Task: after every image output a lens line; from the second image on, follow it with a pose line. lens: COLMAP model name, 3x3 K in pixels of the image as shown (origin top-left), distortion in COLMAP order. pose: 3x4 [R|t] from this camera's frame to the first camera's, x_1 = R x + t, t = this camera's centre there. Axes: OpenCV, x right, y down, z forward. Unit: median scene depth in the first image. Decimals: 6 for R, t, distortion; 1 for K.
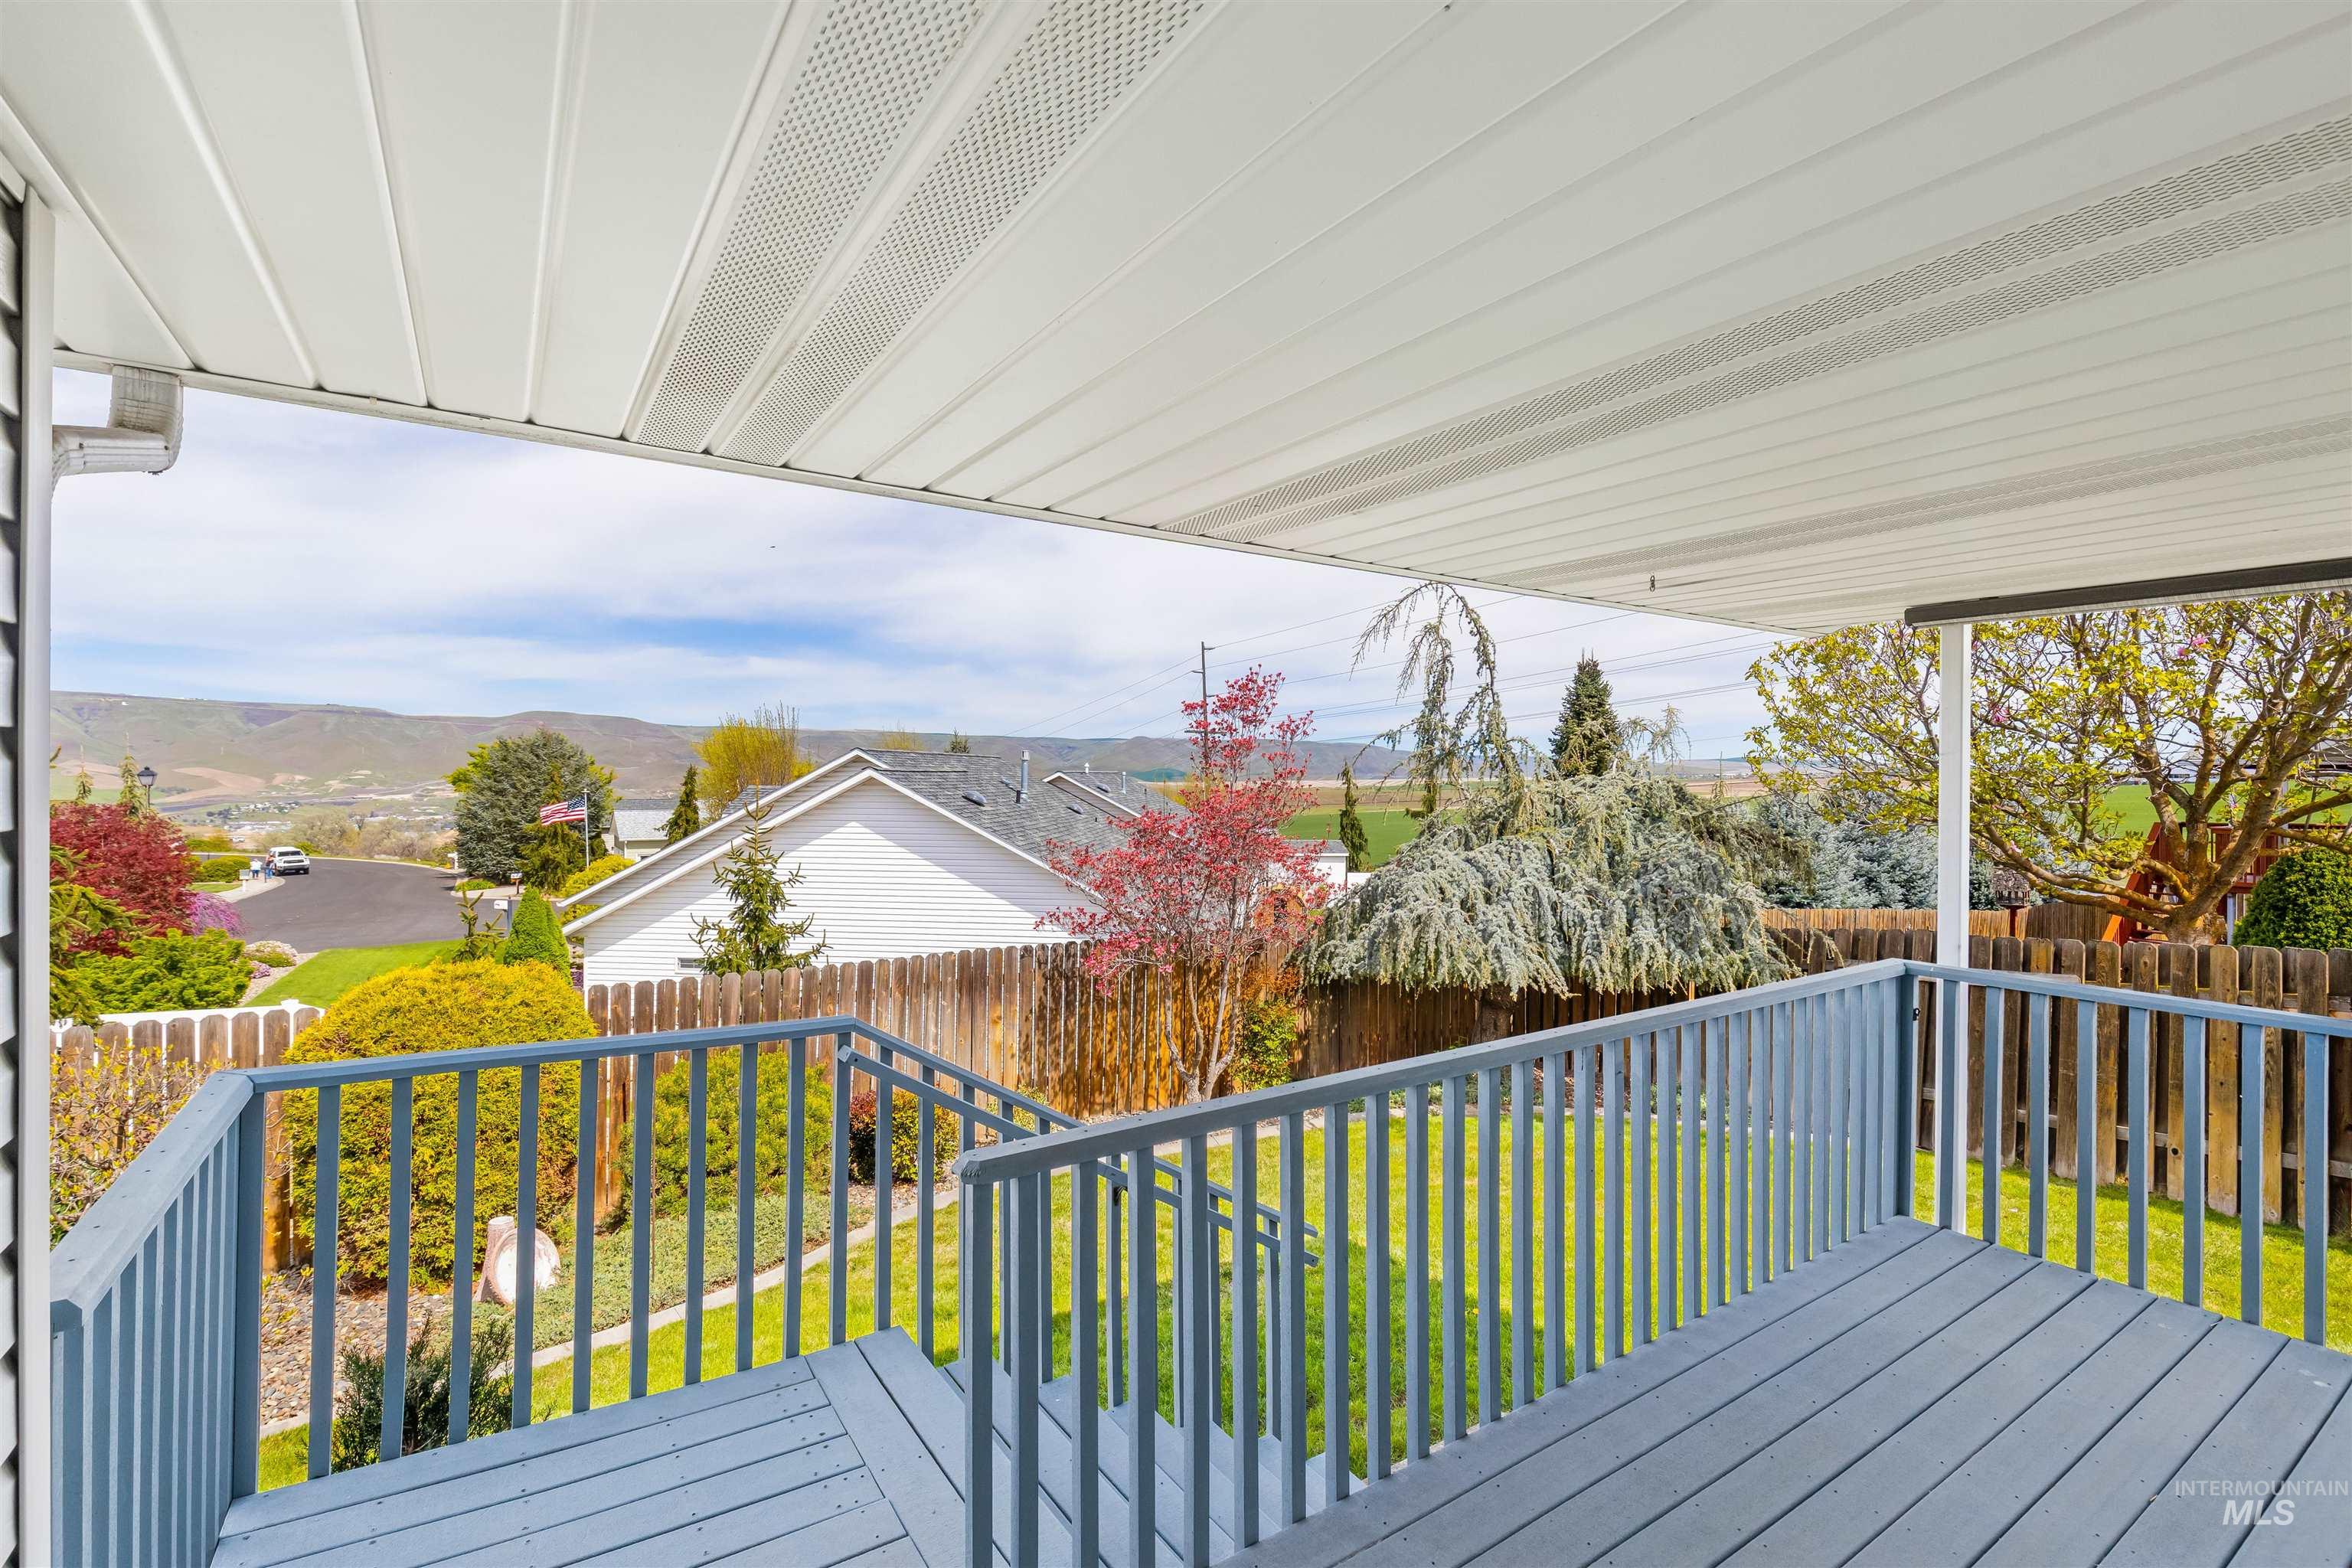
lens RADIAL K [[1049.0, 0, 1180.7], [0, 1049.0, 773.4], [0, 0, 1]] dist [-0.000534, 0.000502]
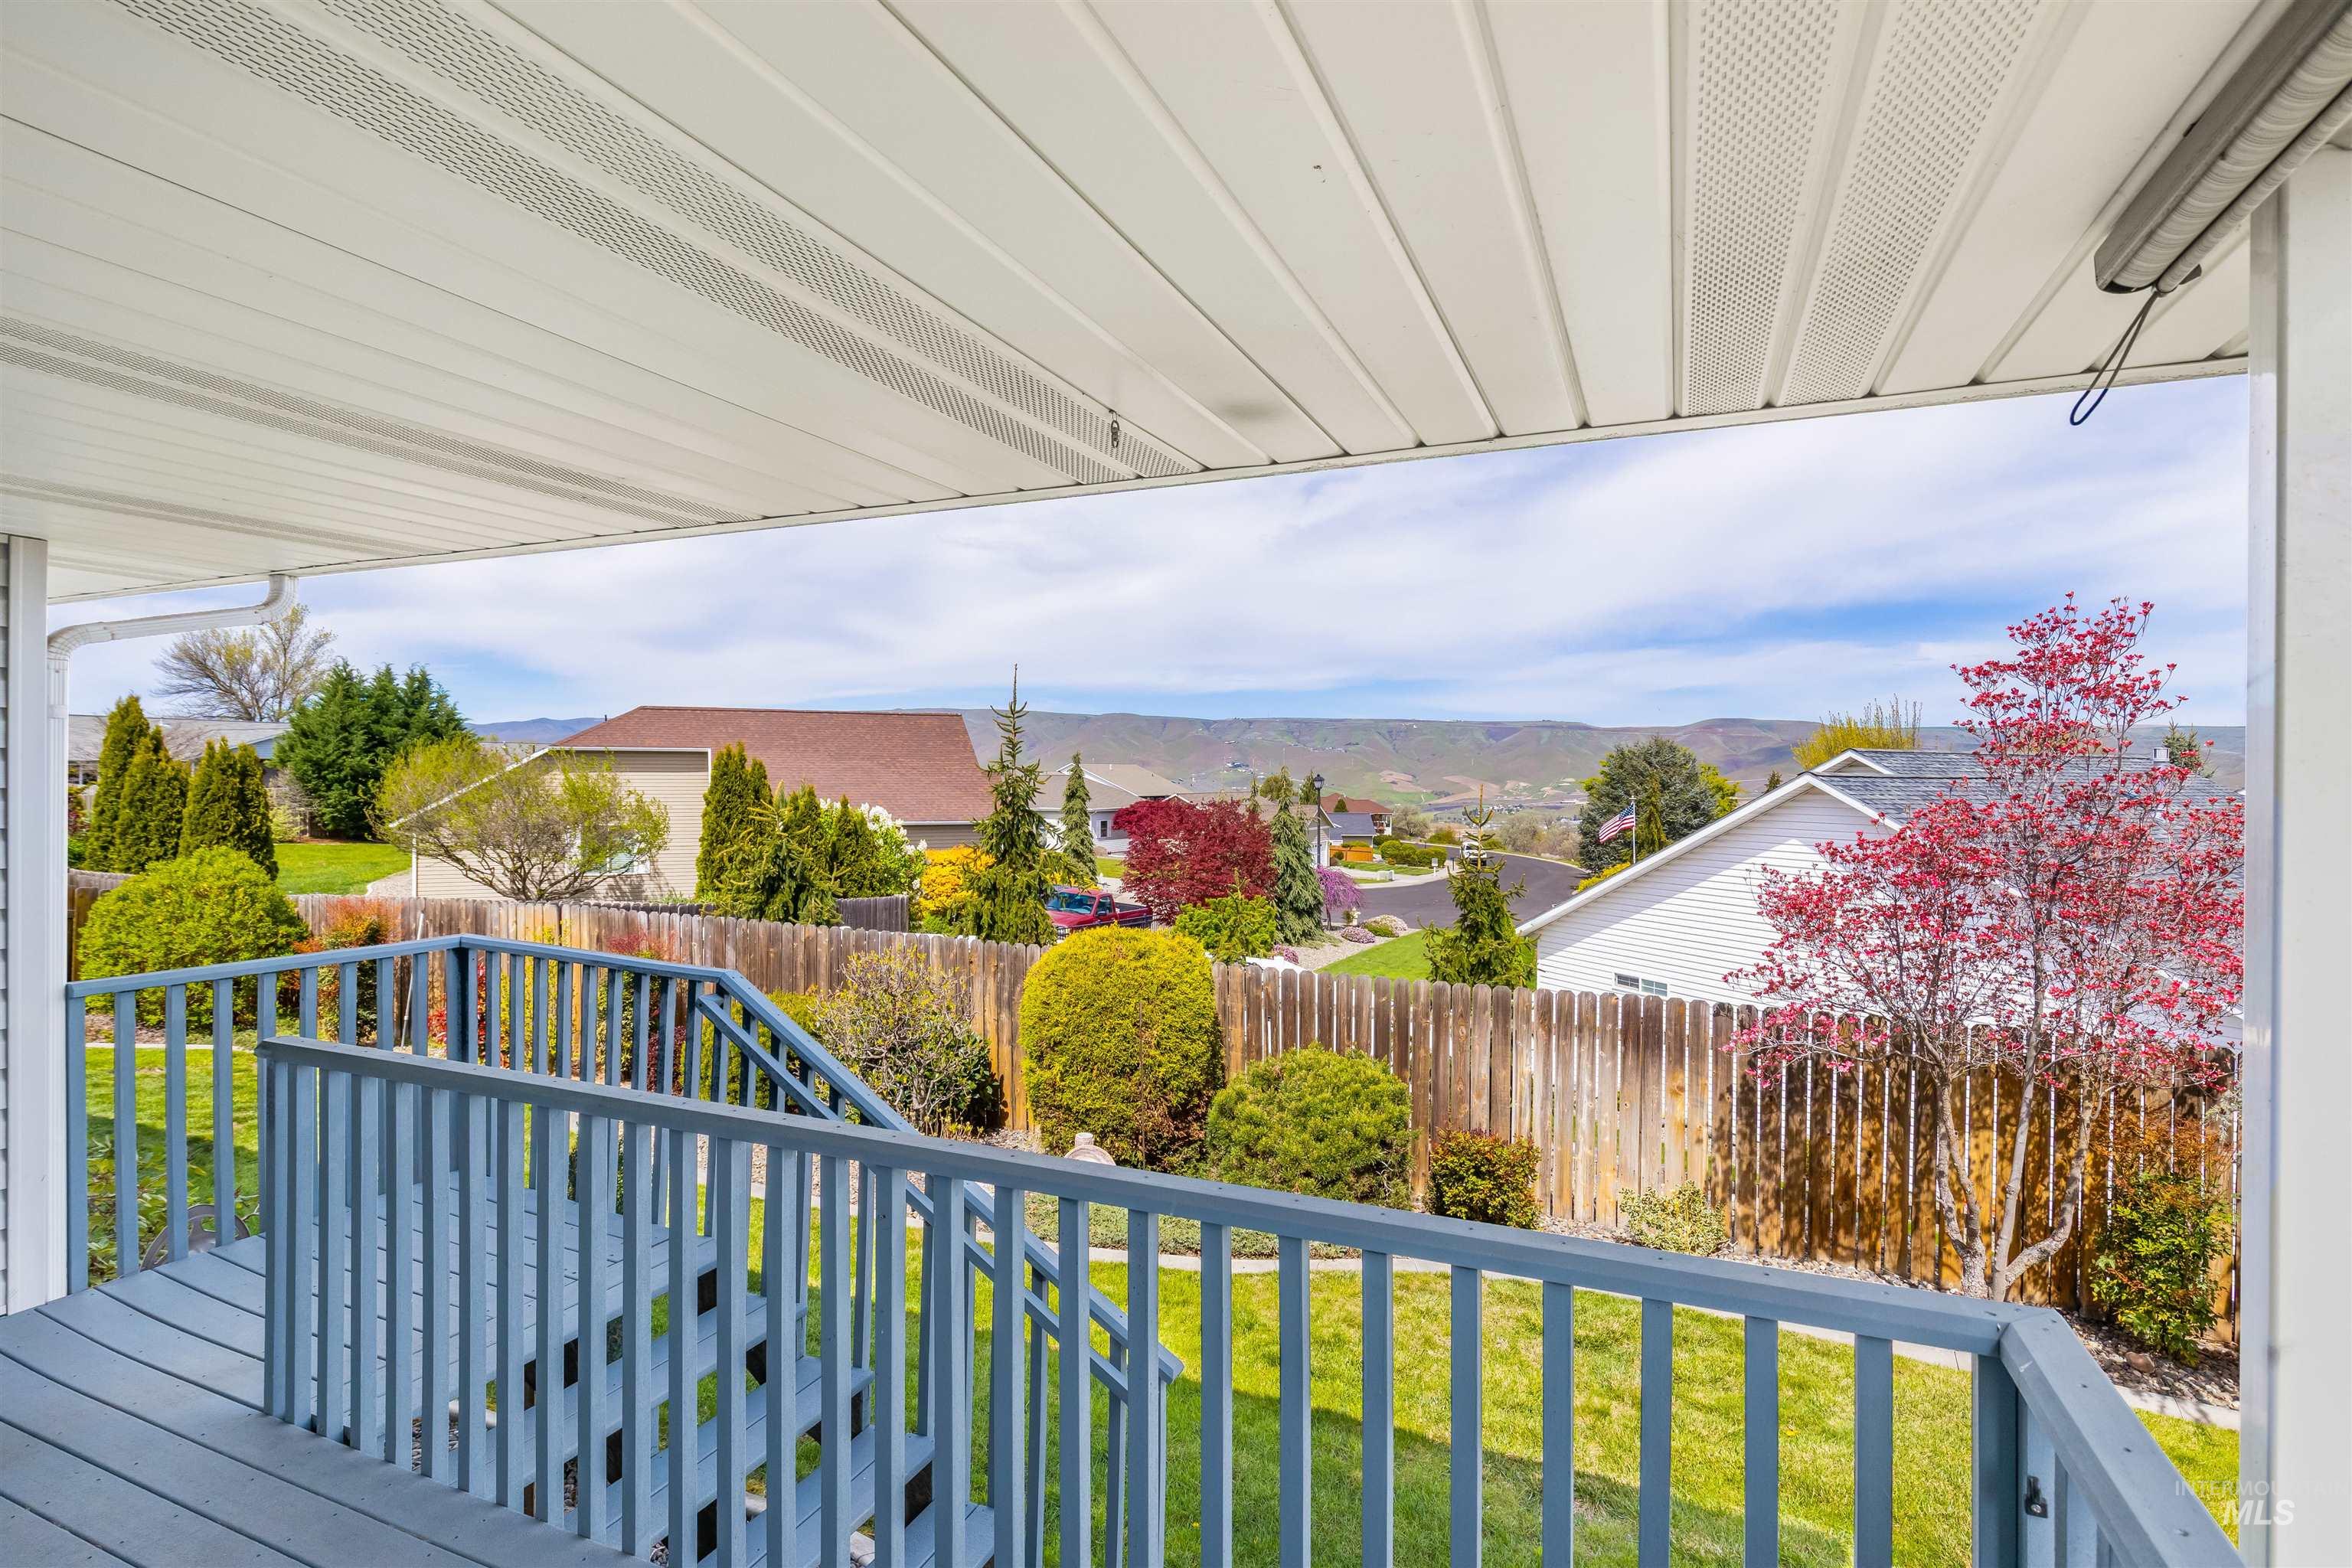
lens RADIAL K [[1123.8, 0, 1176.0], [0, 1123.8, 784.0], [0, 0, 1]] dist [0.000448, -0.000060]
pose [[0.544988, 0.004047, -0.838434, 0.306126], [-0.002223, 0.999992, 0.003382, 0.003055], [0.838441, 0.000021, 0.544992, 0.212600]]
